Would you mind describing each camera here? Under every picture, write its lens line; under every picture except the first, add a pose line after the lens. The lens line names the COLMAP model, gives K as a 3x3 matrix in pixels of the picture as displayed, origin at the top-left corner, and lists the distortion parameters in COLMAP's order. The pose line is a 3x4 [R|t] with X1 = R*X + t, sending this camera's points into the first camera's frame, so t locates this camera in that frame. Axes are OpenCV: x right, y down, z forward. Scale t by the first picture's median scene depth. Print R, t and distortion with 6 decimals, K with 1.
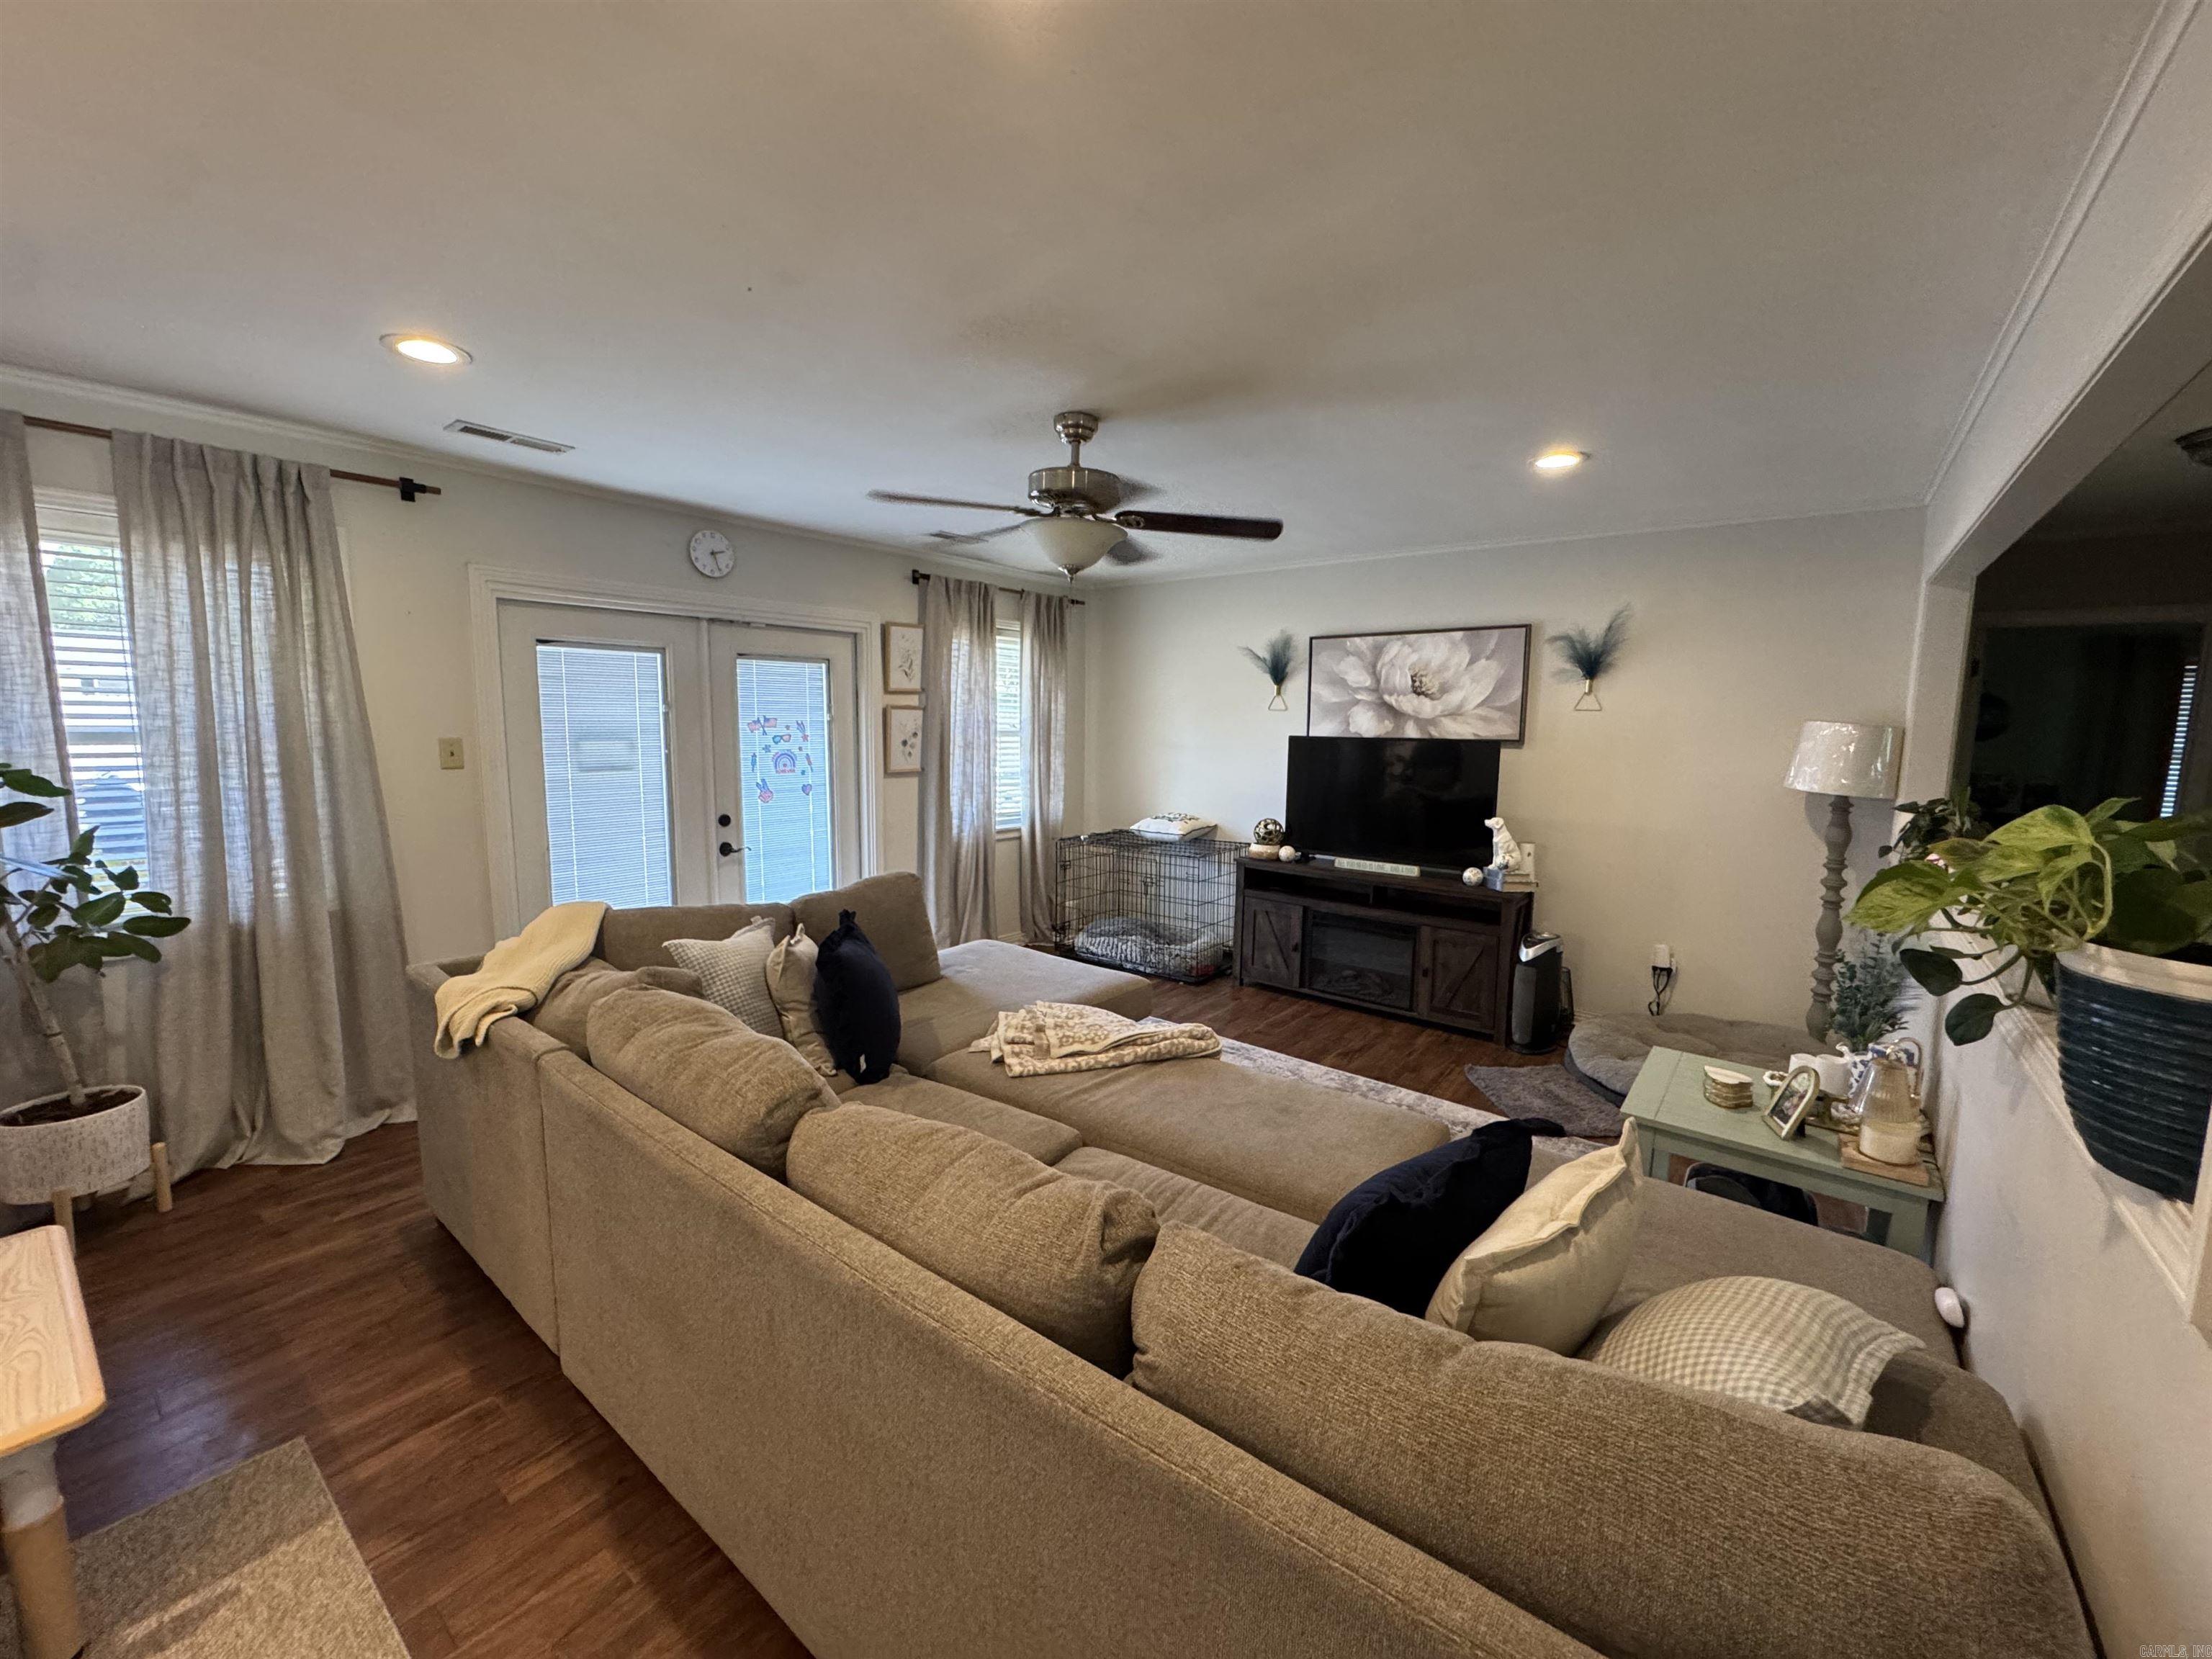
lens RADIAL K [[884.7, 0, 1112.4], [0, 884.7, 825.8], [0, 0, 1]] dist [-0.004099, 0.000375]
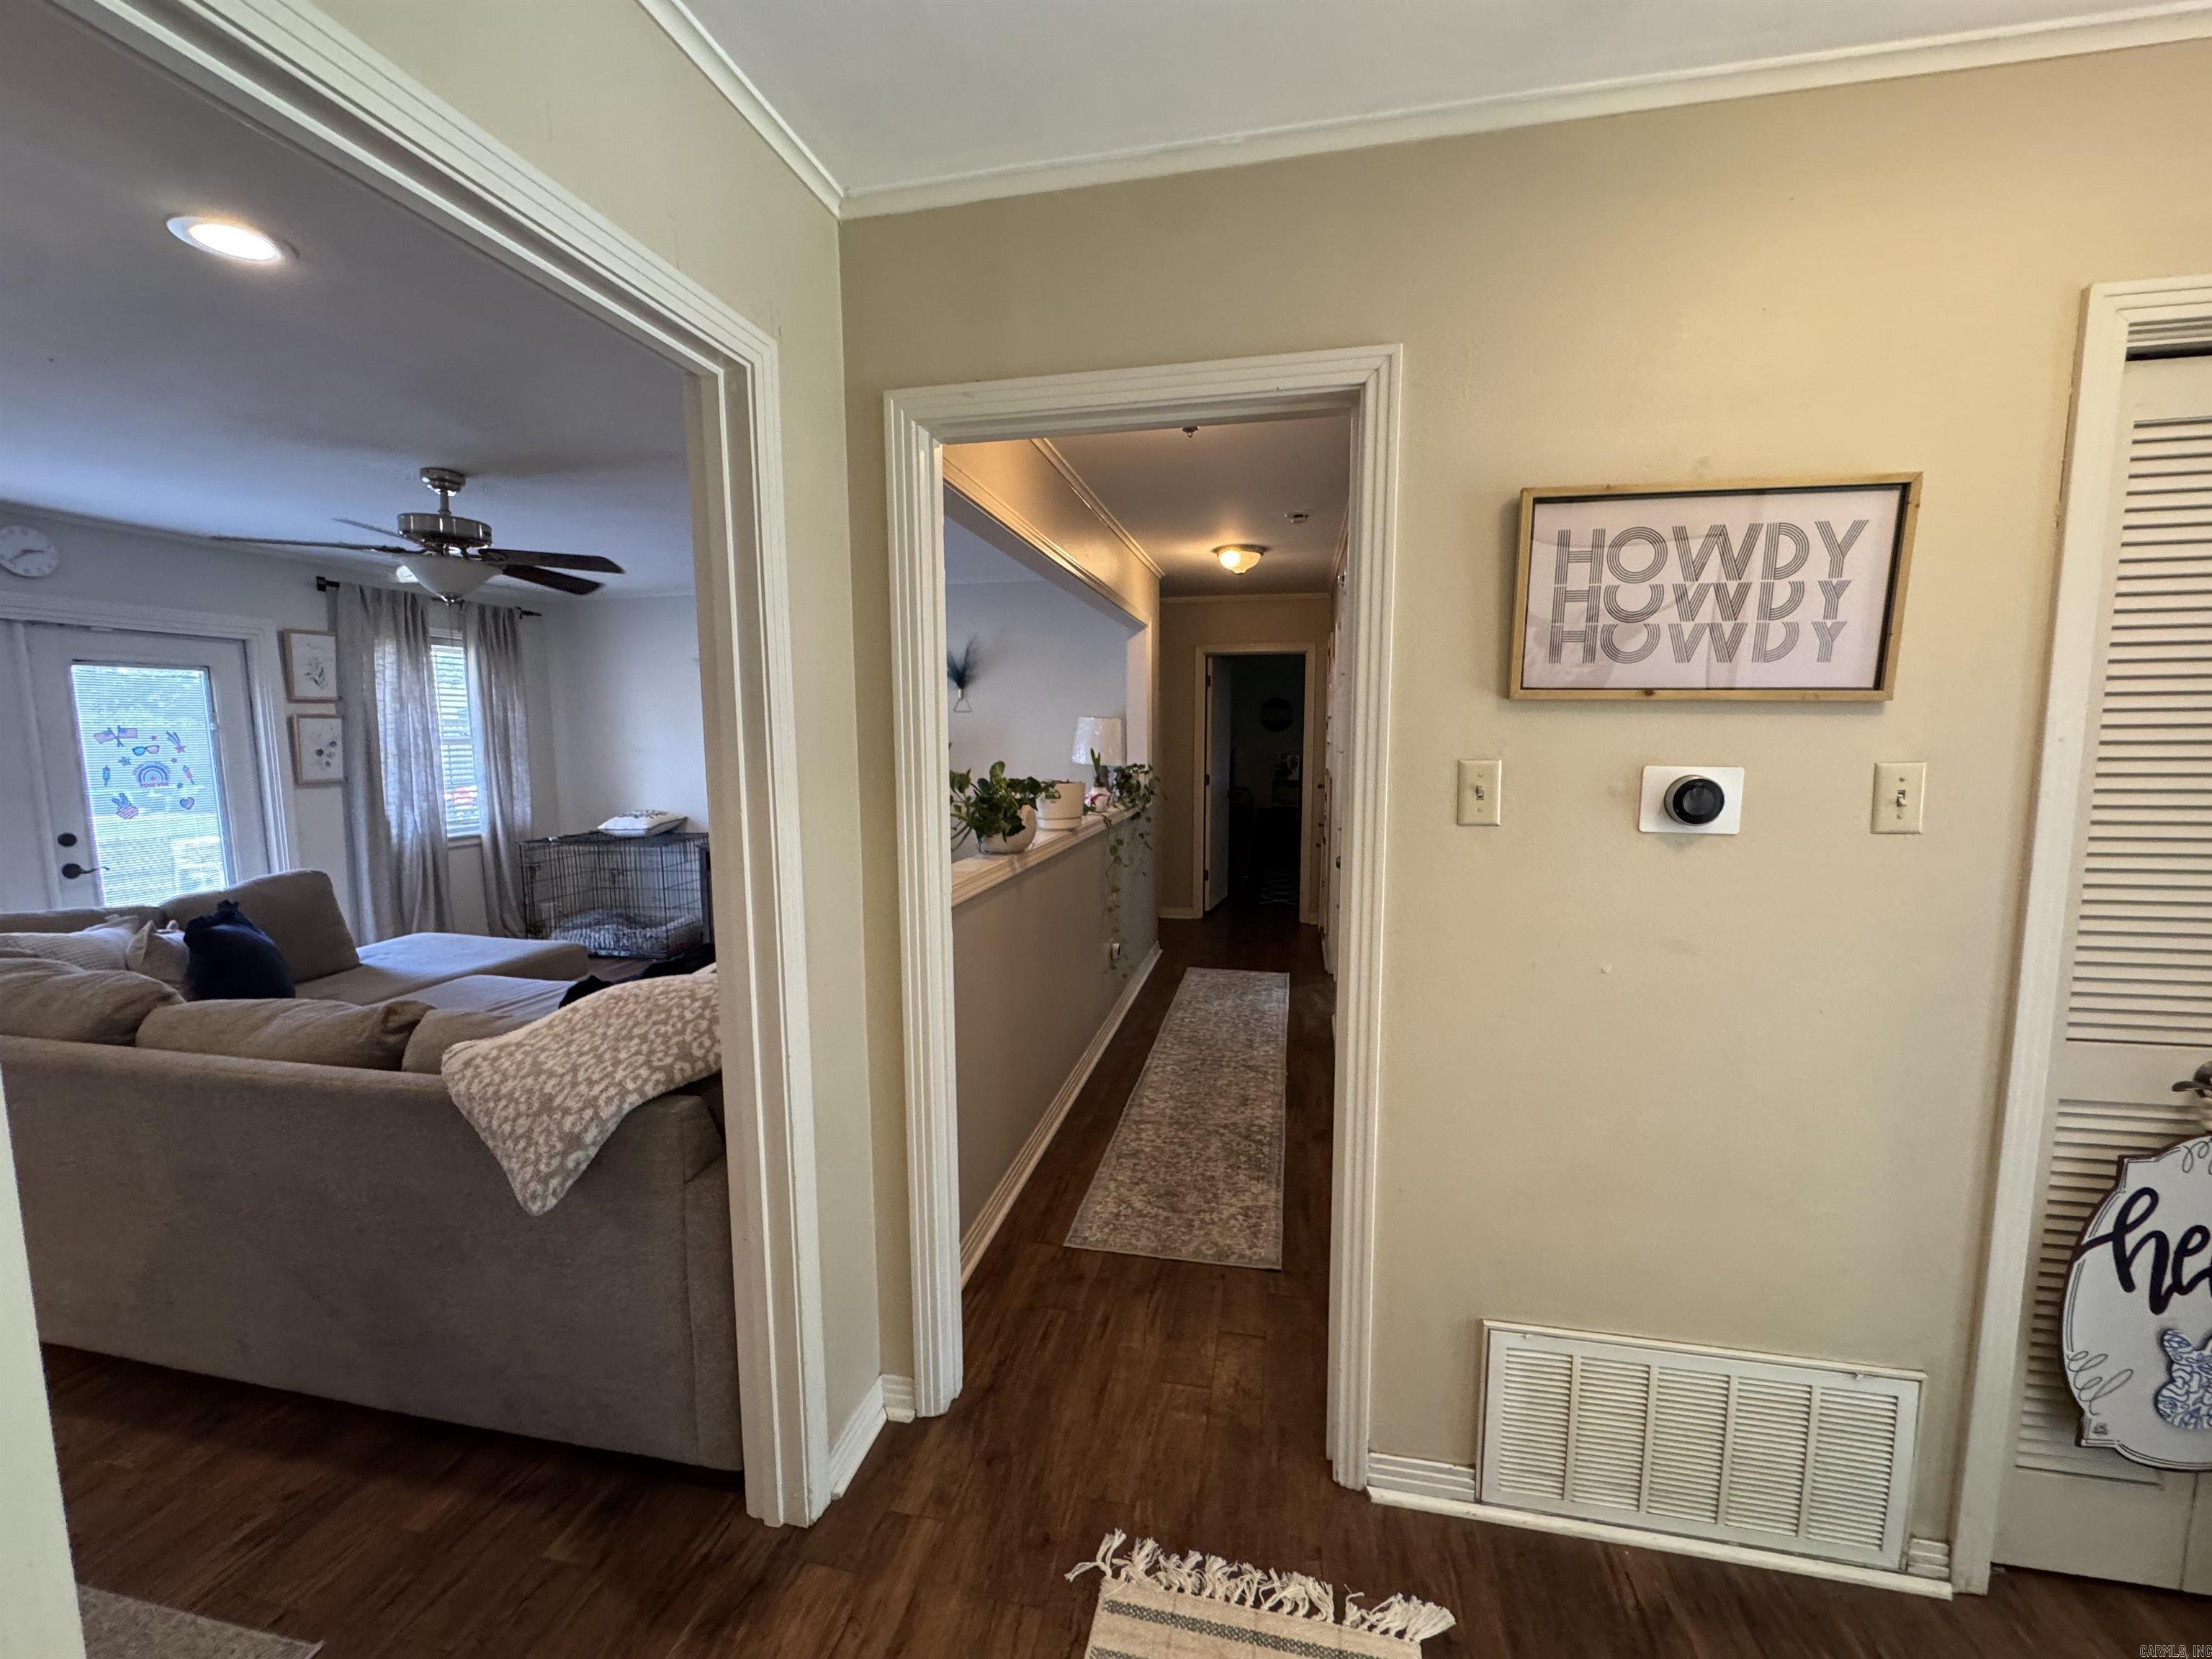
lens RADIAL K [[884.7, 0, 1106.3], [0, 884.7, 827.5], [0, 0, 1]] dist [-0.004099, 0.000375]
pose [[0.898831, -0.065071, 0.433437, 0.120593], [0.069137, 0.997587, 0.006392, 0.043753], [-0.432807, 0.024221, 0.901161, -0.258743]]
